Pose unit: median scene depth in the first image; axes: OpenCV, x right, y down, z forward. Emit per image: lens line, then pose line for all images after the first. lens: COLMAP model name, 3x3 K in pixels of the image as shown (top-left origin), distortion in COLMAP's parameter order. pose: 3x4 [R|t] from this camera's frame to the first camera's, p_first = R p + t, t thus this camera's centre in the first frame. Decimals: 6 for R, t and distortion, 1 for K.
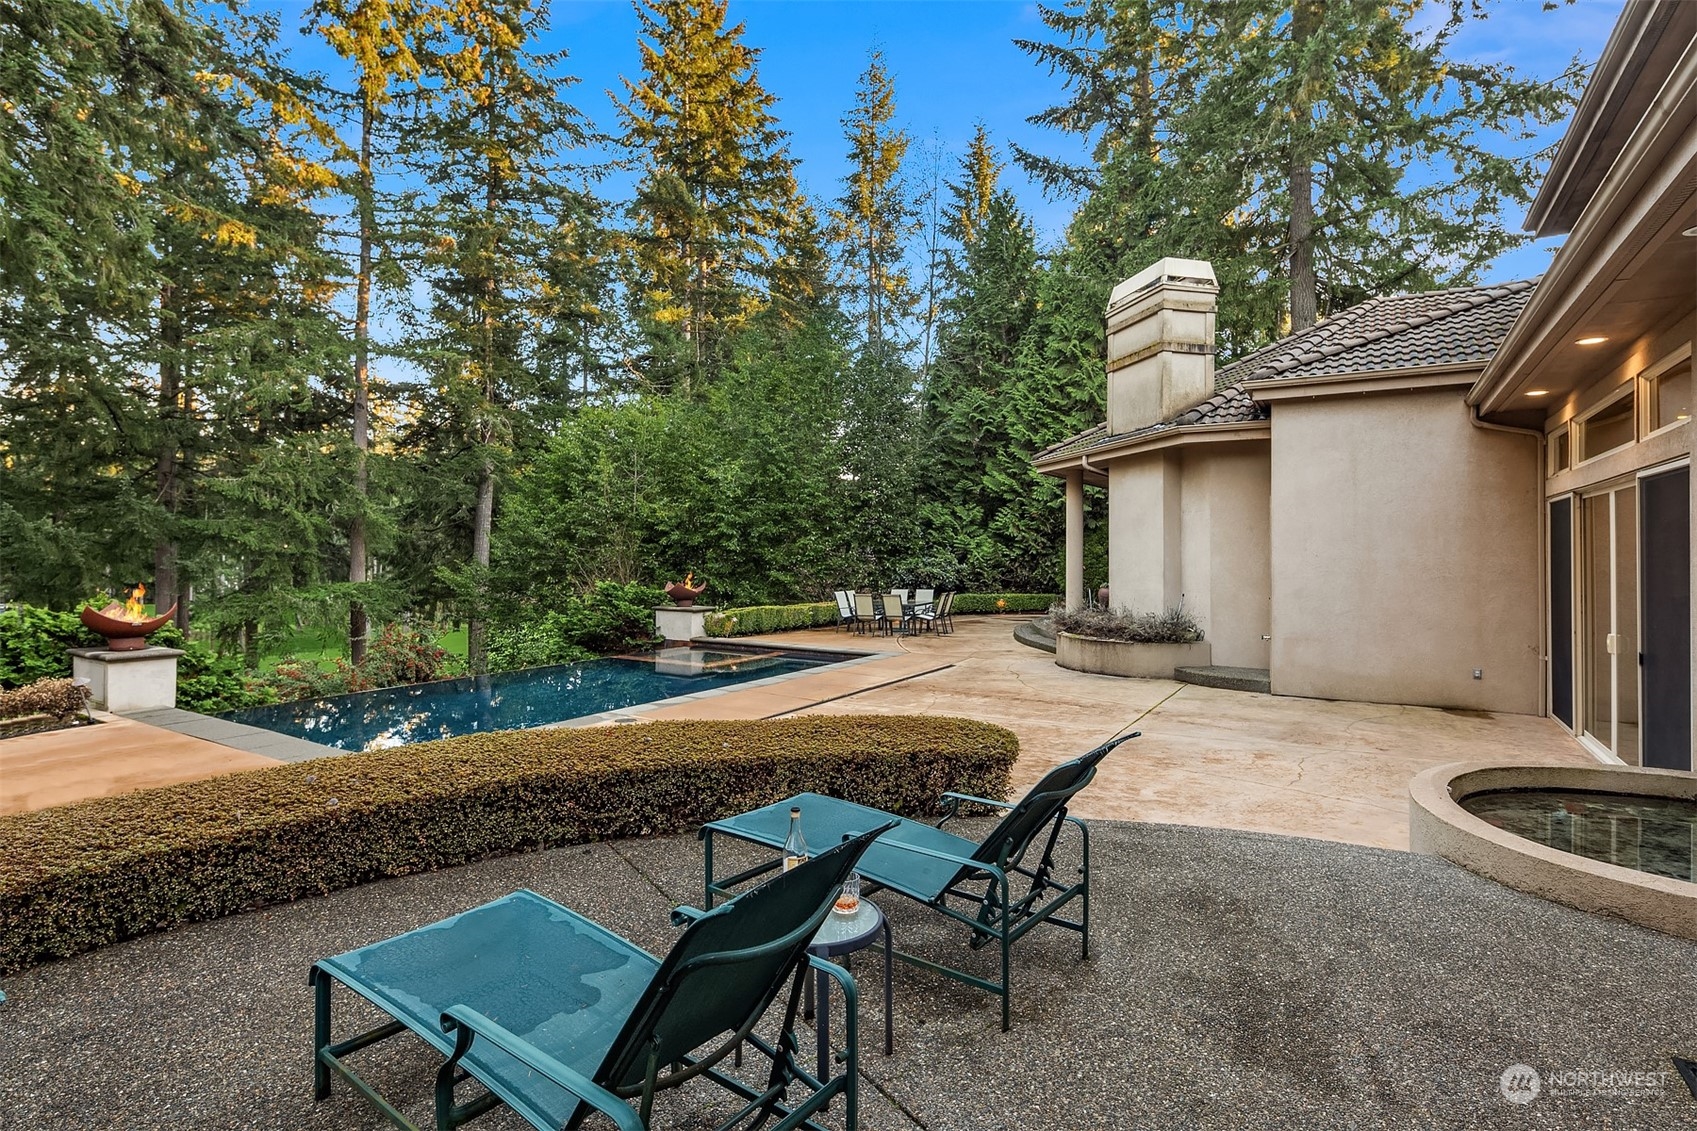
lens RADIAL K [[832.3, 0, 848.3], [0, 832.3, 538.8], [0, 0, 1]] dist [-0.001991, -0.001492]
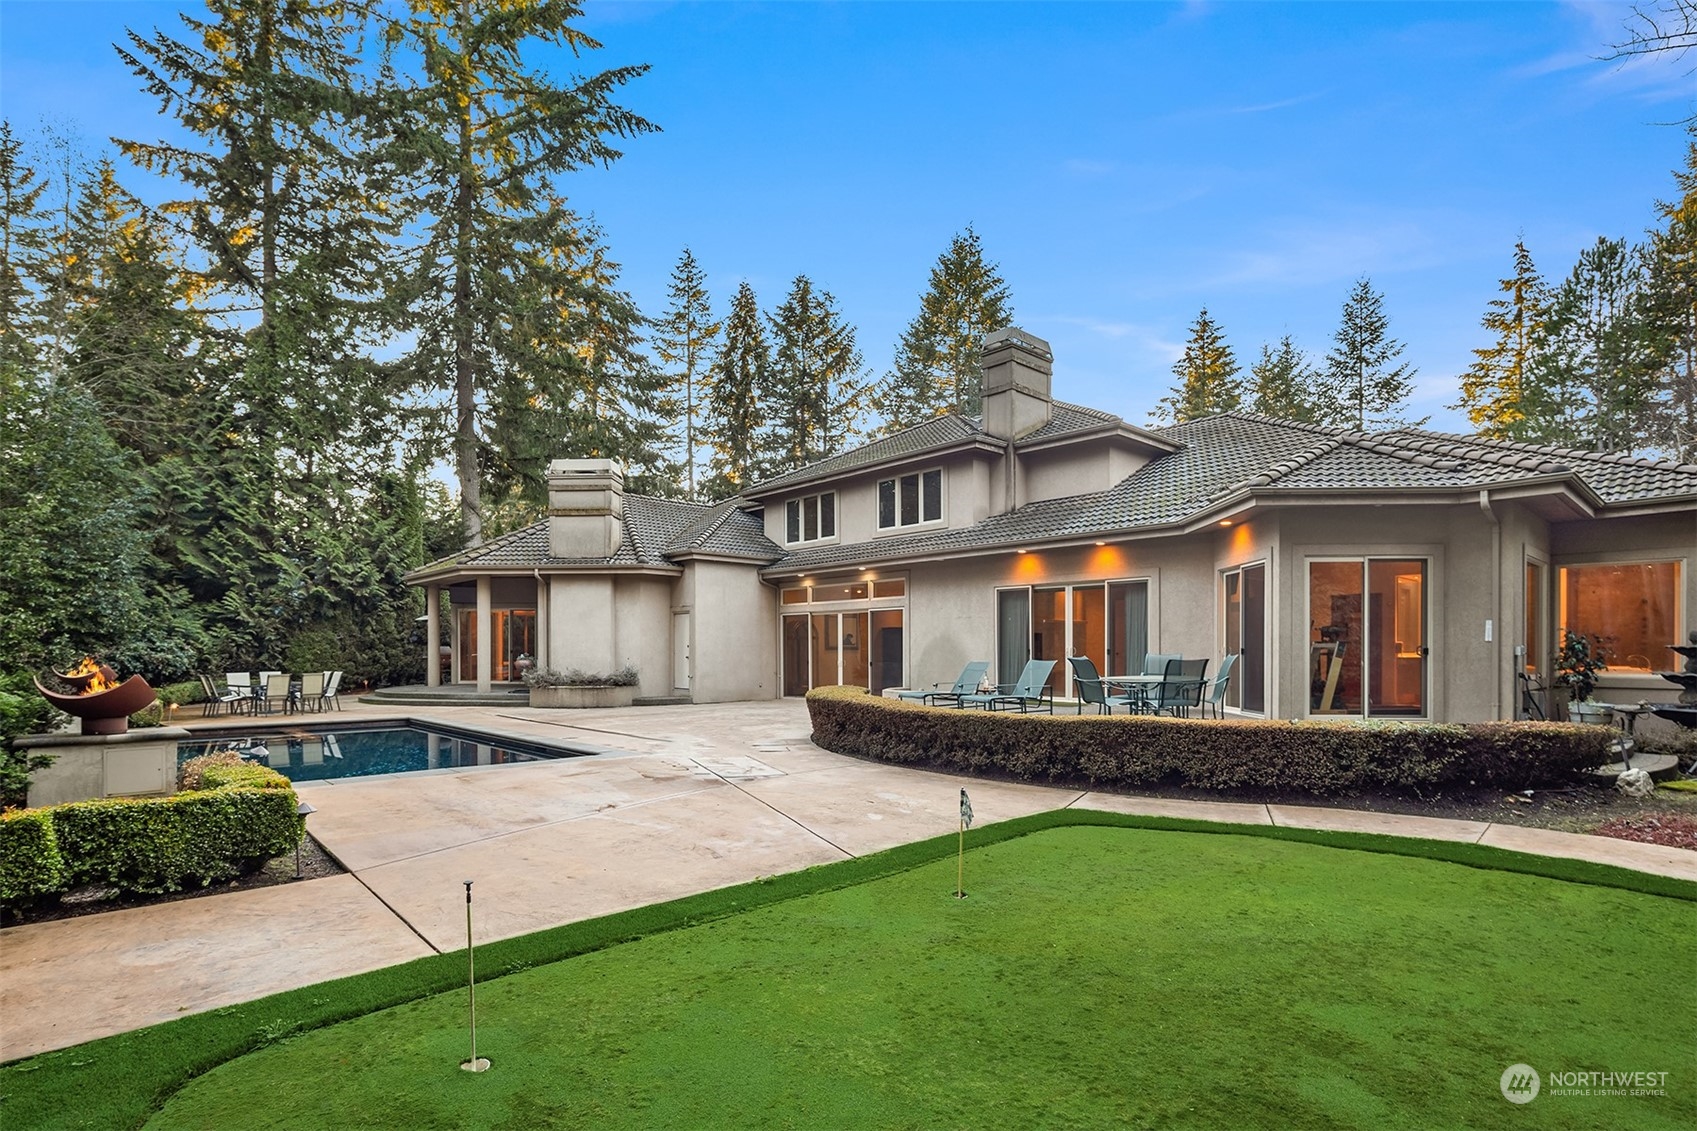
lens RADIAL K [[820.1, 0, 849.0], [0, 820.1, 656.9], [0, 0, 1]] dist [-0.000597, -0.000237]
pose [[0.276784, -0.008677, 0.960893, -0.541979], [-0.012934, 0.999835, 0.012755, 0.017367], [-0.960845, -0.015959, 0.276626, 0.037391]]
